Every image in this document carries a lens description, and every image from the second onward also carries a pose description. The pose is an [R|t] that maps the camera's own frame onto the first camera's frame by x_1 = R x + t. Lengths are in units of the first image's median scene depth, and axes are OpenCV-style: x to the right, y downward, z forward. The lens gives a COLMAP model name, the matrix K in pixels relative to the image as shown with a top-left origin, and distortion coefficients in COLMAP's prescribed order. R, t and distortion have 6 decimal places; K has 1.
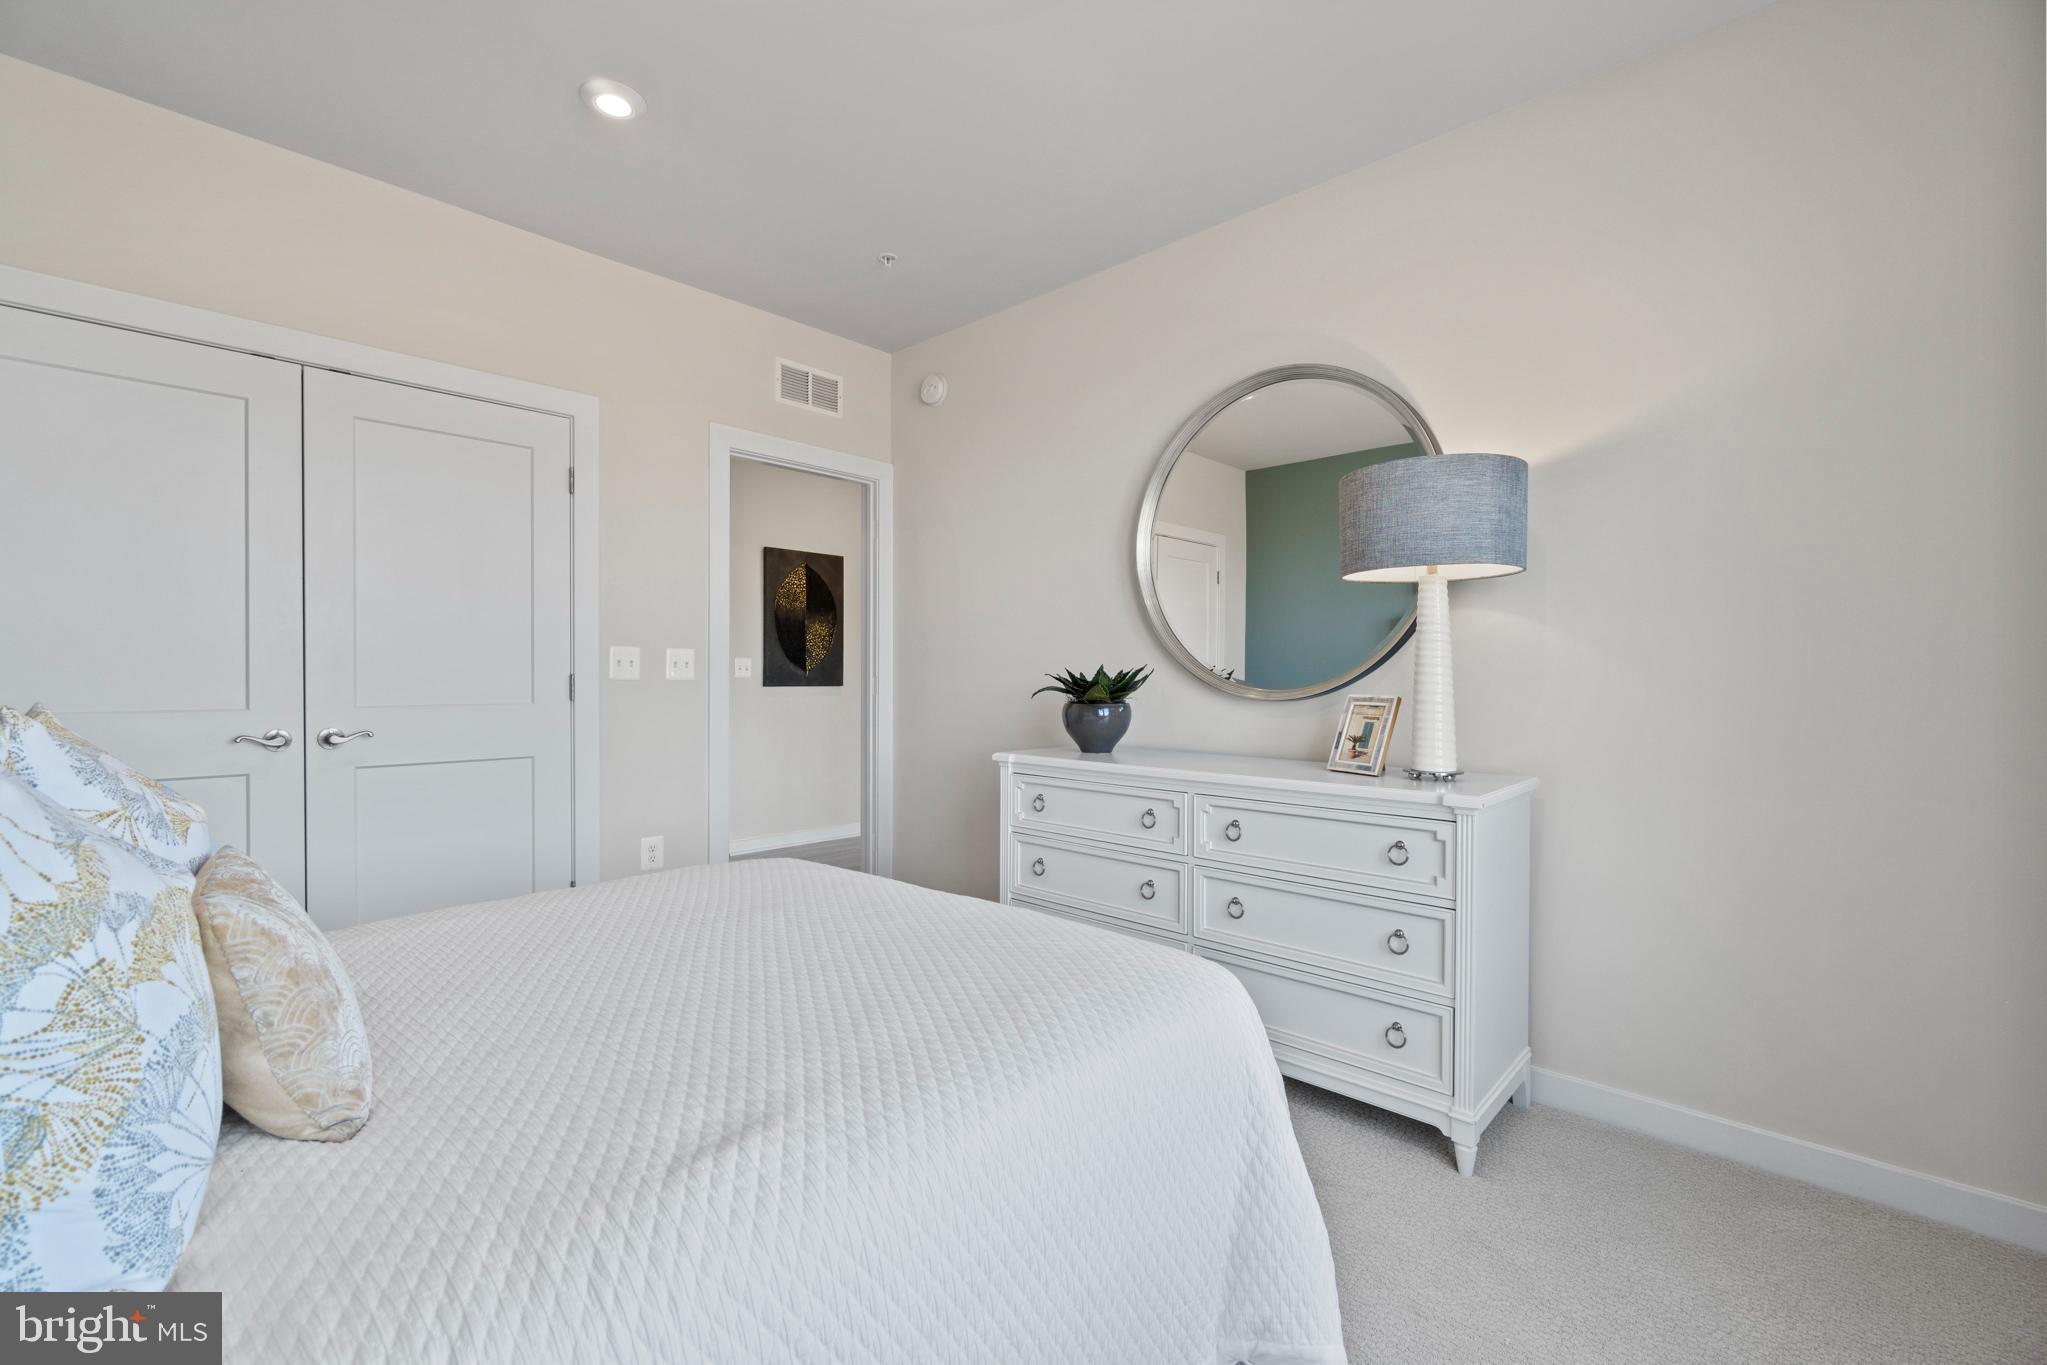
lens RADIAL K [[886.5, 0, 1026.3], [0, 886.5, 674.1], [0, 0, 1]] dist [-0.011839, 0.004373]
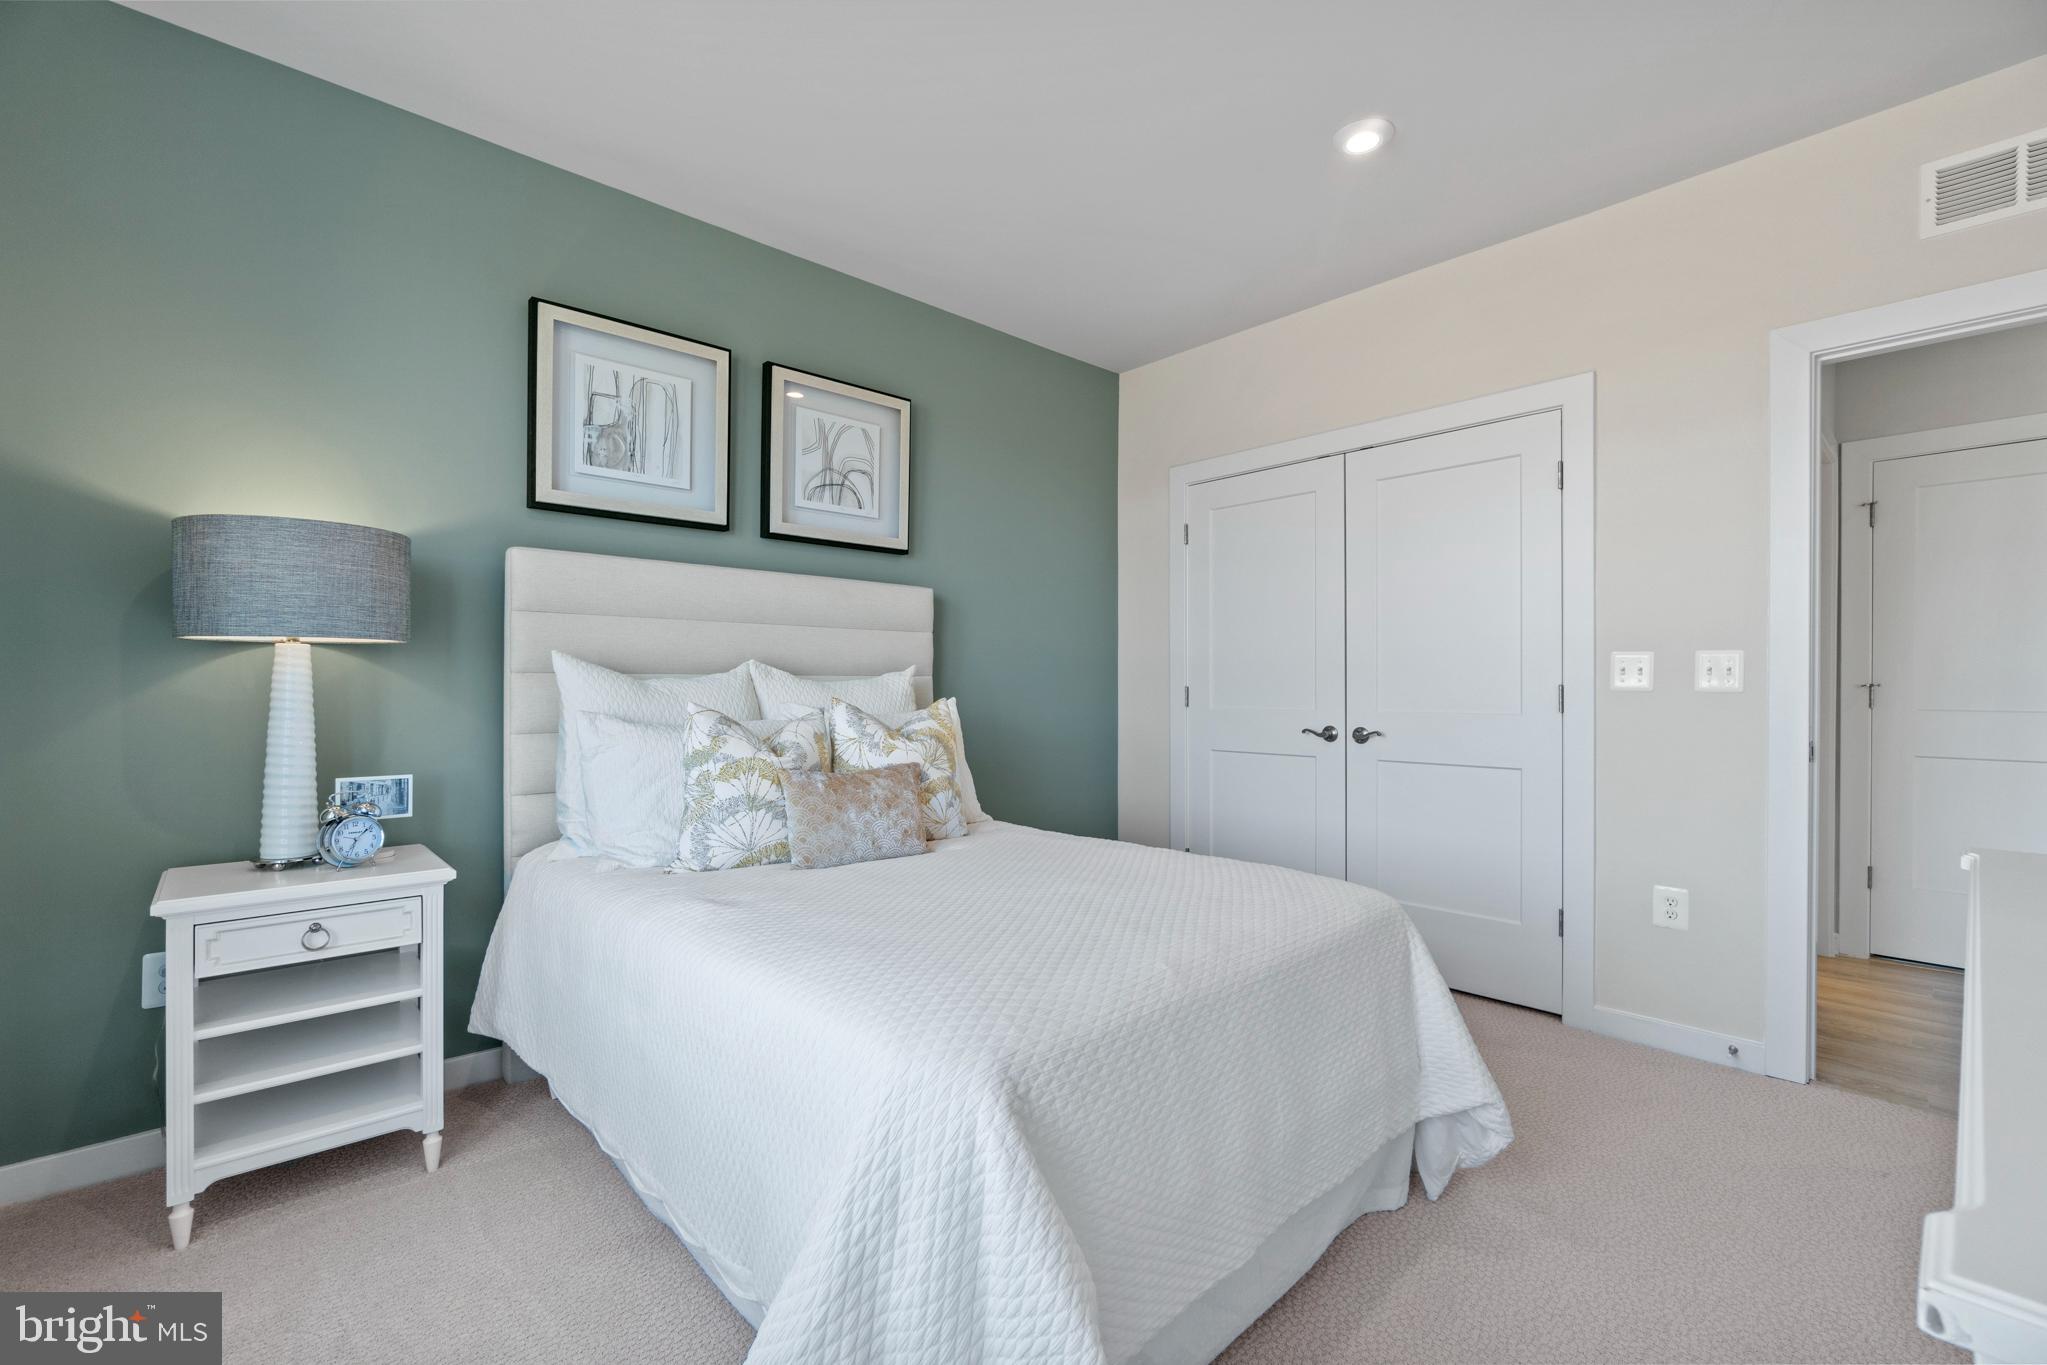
lens RADIAL K [[886.5, 0, 1012.6], [0, 886.5, 683.2], [0, 0, 1]] dist [-0.011839, 0.004373]
pose [[-0.095704, -0.006552, -0.995388, 0.452463], [0.002558, 0.999973, -0.006828, 0.003353], [0.995407, -0.003200, -0.095684, 0.506447]]
